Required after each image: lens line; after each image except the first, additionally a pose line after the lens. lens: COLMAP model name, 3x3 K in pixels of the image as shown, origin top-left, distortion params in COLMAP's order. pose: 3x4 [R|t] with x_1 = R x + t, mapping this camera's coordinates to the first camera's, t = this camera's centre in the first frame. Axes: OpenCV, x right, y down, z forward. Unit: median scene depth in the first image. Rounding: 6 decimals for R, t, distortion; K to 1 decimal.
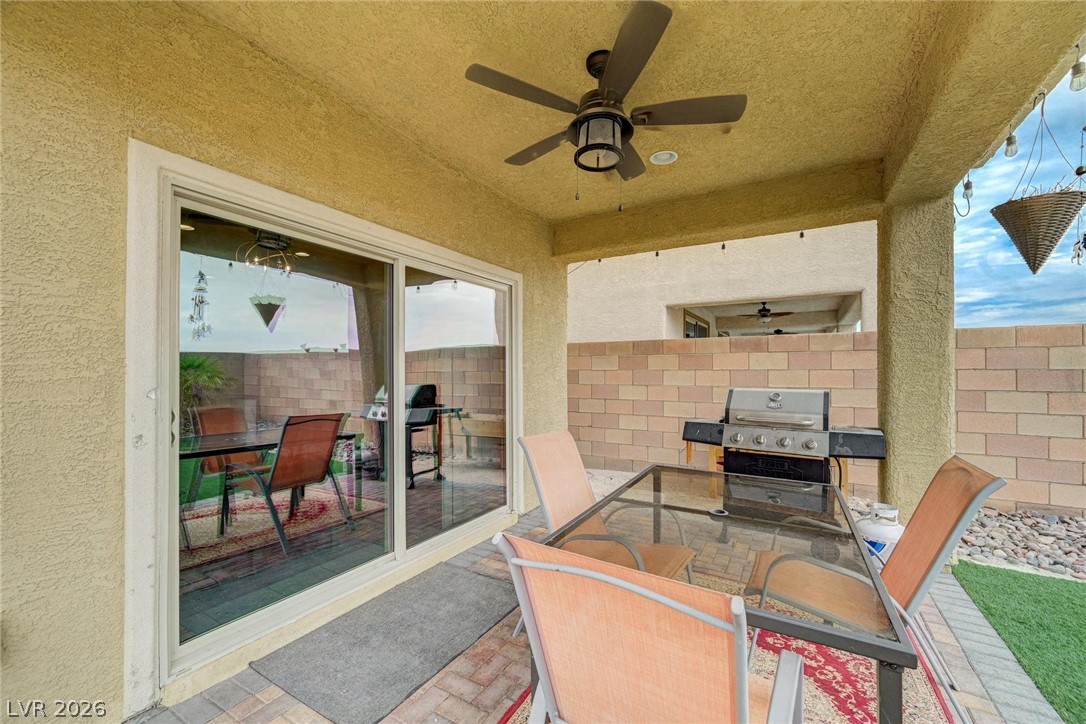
lens RADIAL K [[435.1, 0, 545.7], [0, 435.1, 368.3], [0, 0, 1]] dist [-0.001666, 0.000805]
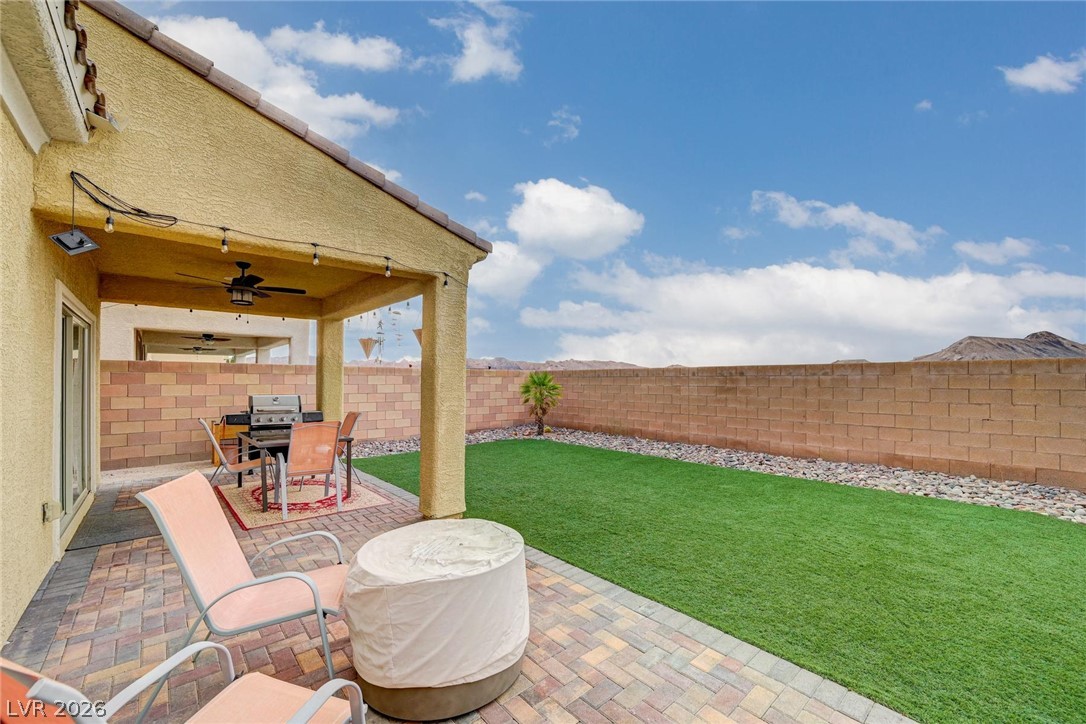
lens RADIAL K [[435.1, 0, 551.4], [0, 435.1, 380.1], [0, 0, 1]] dist [-0.001666, 0.000805]
pose [[0.301005, 0.003573, 0.953616, -0.996380], [-0.013882, 0.999903, 0.000636, -0.041338], [-0.953521, -0.013429, 0.301026, -0.831097]]
